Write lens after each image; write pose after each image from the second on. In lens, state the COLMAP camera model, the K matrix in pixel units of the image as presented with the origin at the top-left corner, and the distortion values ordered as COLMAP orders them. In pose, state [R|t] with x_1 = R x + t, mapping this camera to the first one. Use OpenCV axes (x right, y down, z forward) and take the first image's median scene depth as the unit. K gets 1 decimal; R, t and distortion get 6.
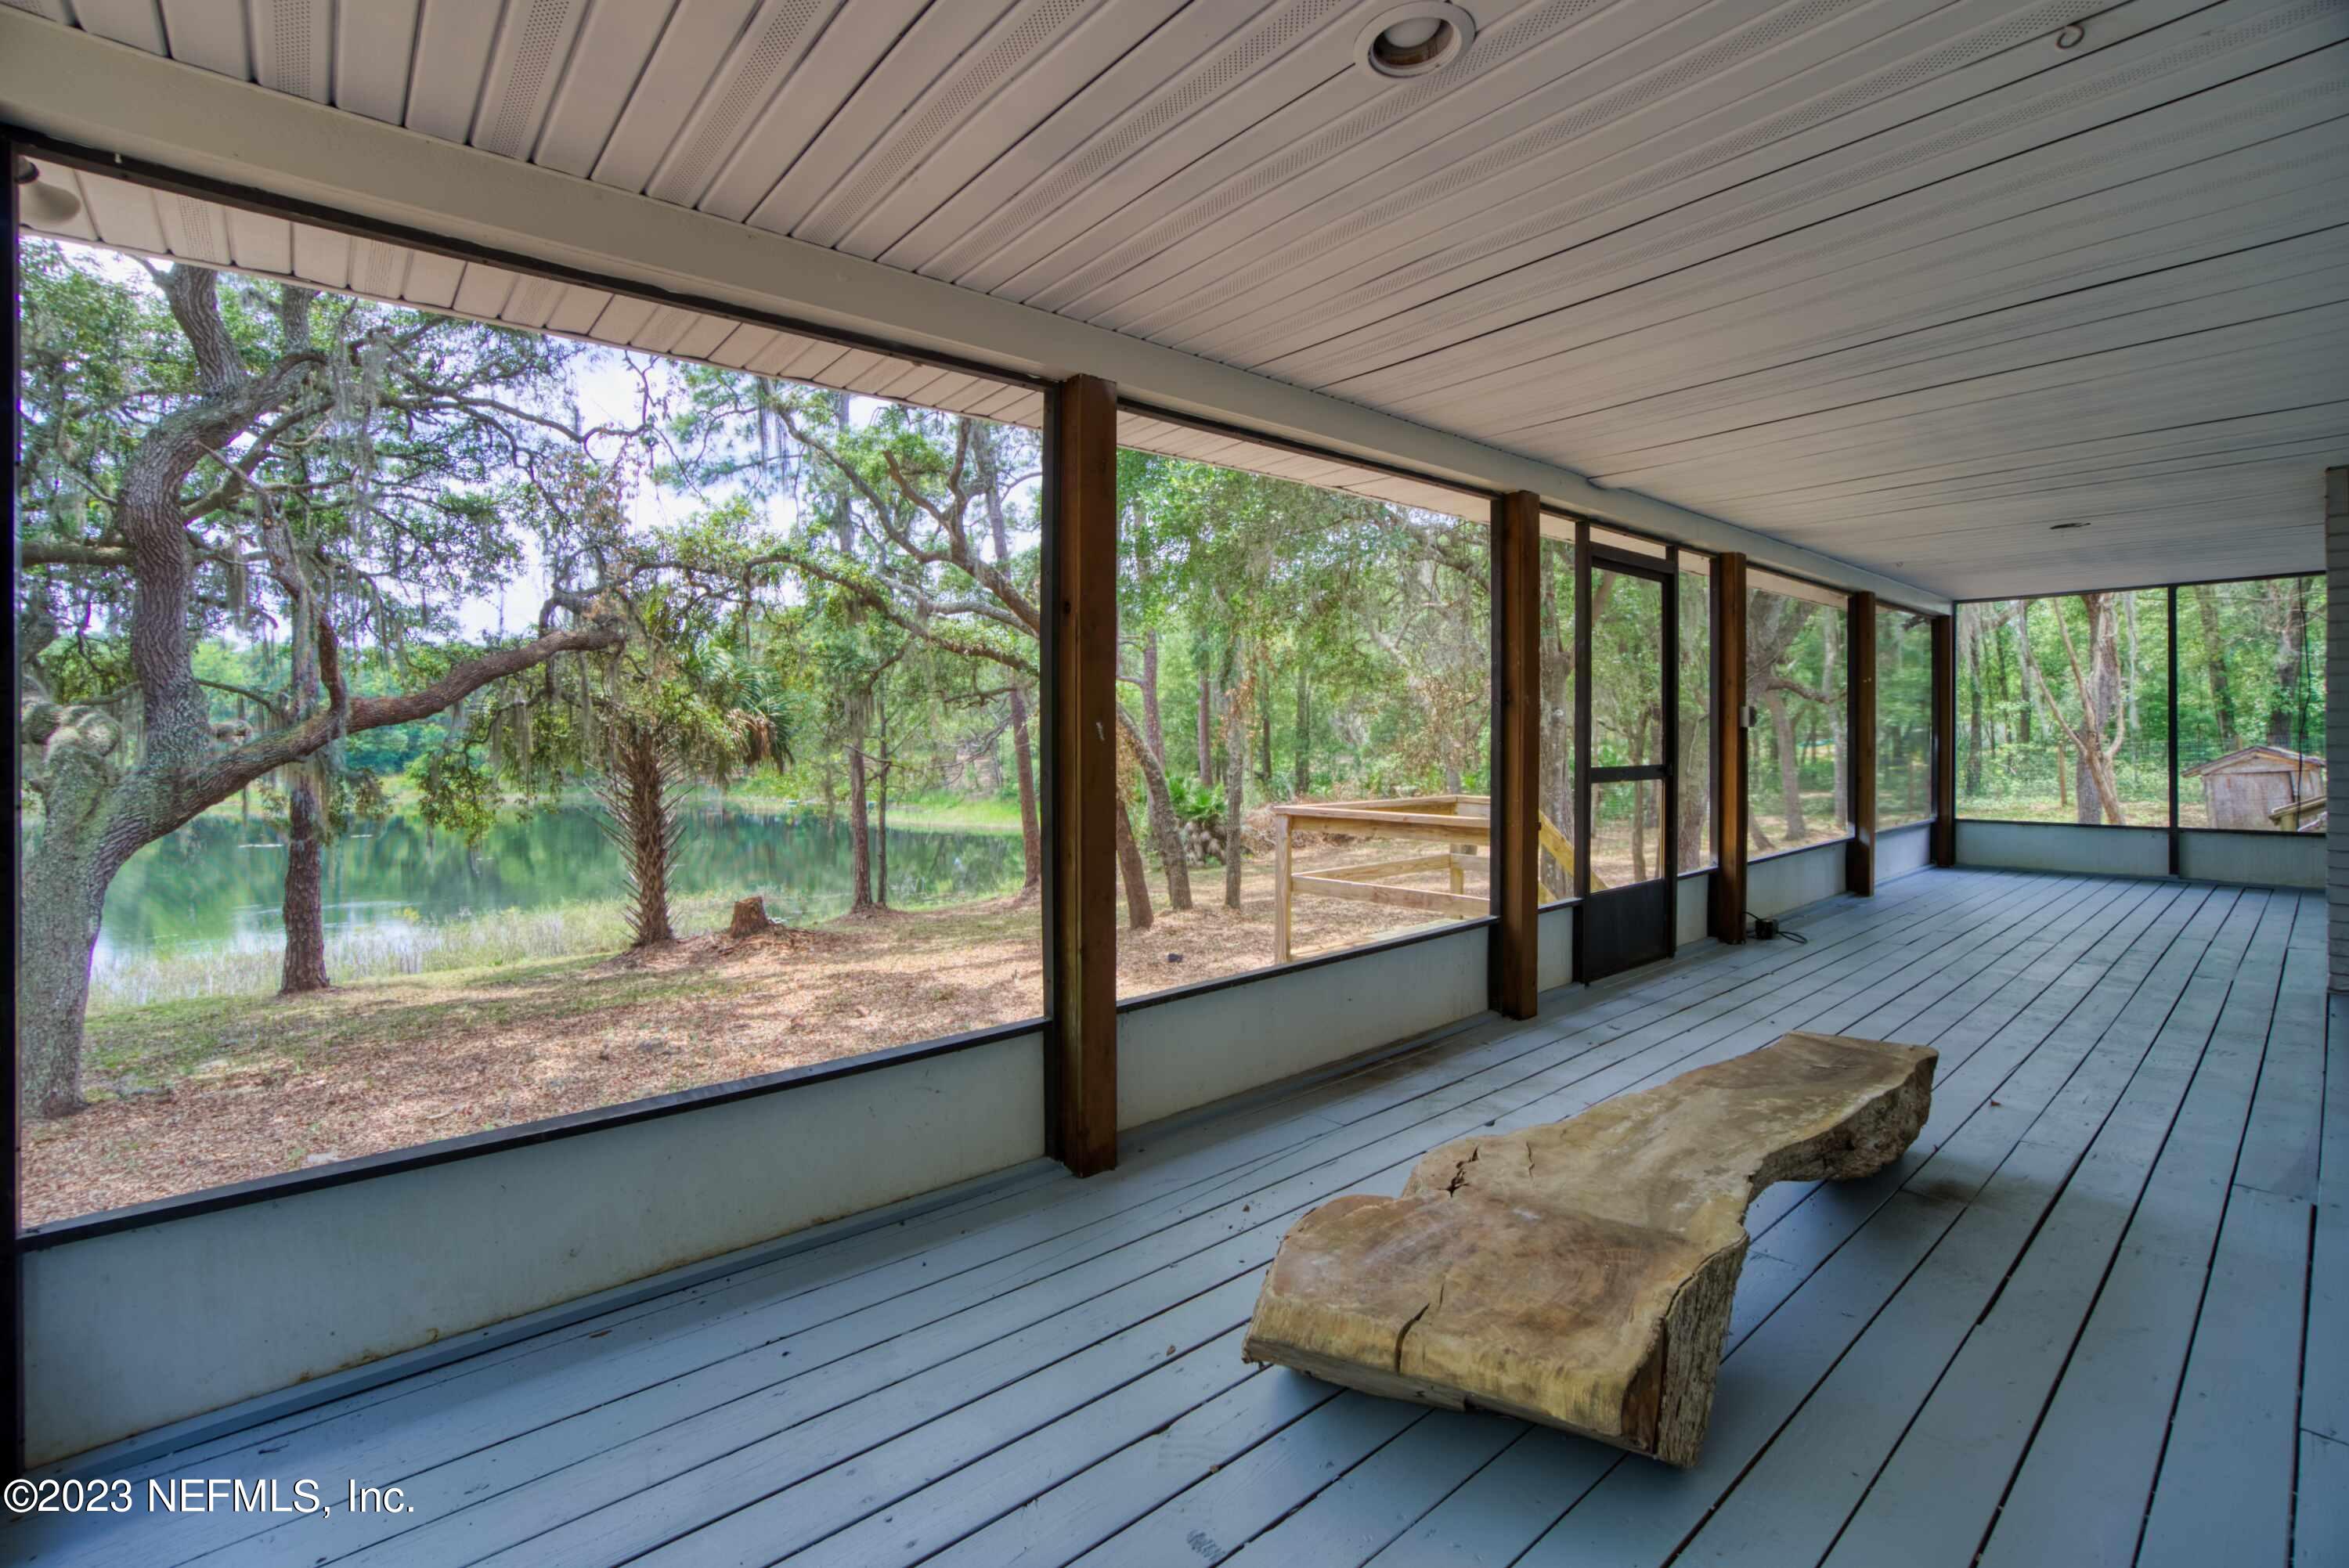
lens RADIAL K [[1010.3, 0, 1174.5], [0, 1010.3, 784.0], [0, 0, 1]] dist [-0.076676, 0.023850]
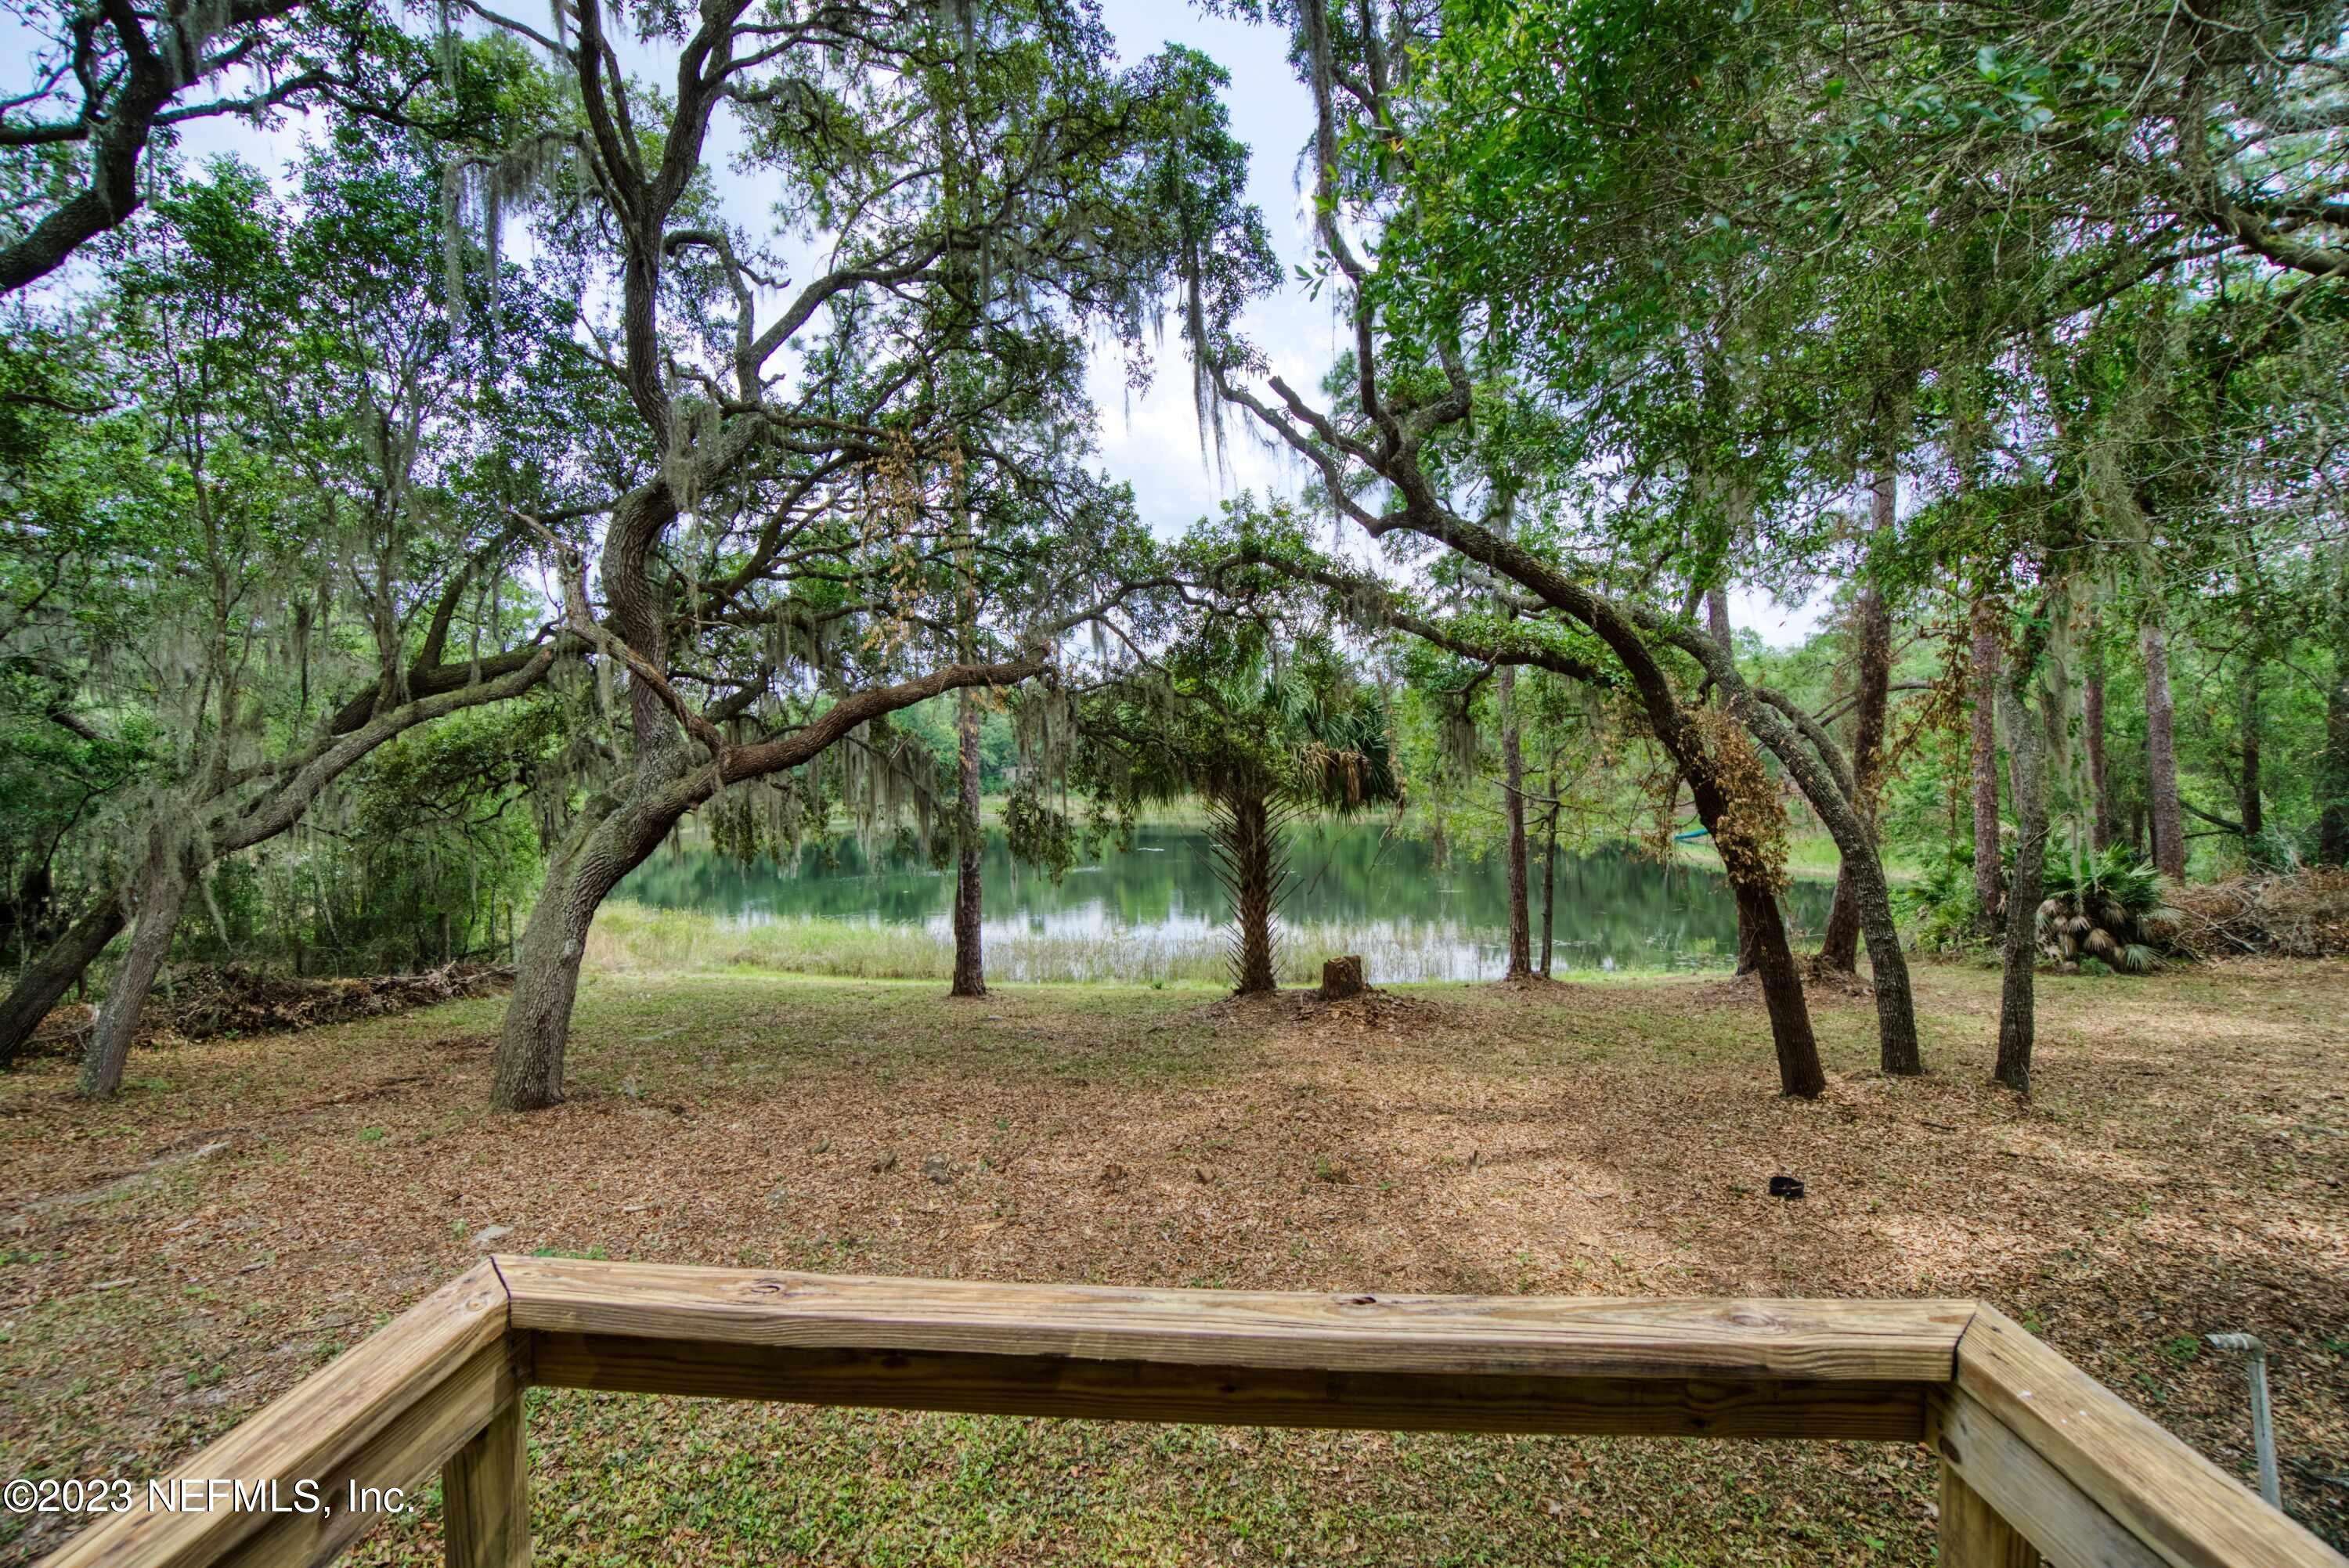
lens RADIAL K [[1010.3, 0, 1174.5], [0, 1010.3, 784.0], [0, 0, 1]] dist [-0.076676, 0.023850]
pose [[0.709774, 0.006113, -0.704403, 0.051720], [-0.028190, 0.999408, -0.019733, -0.009175], [0.703865, 0.033863, 0.709526, 0.152584]]
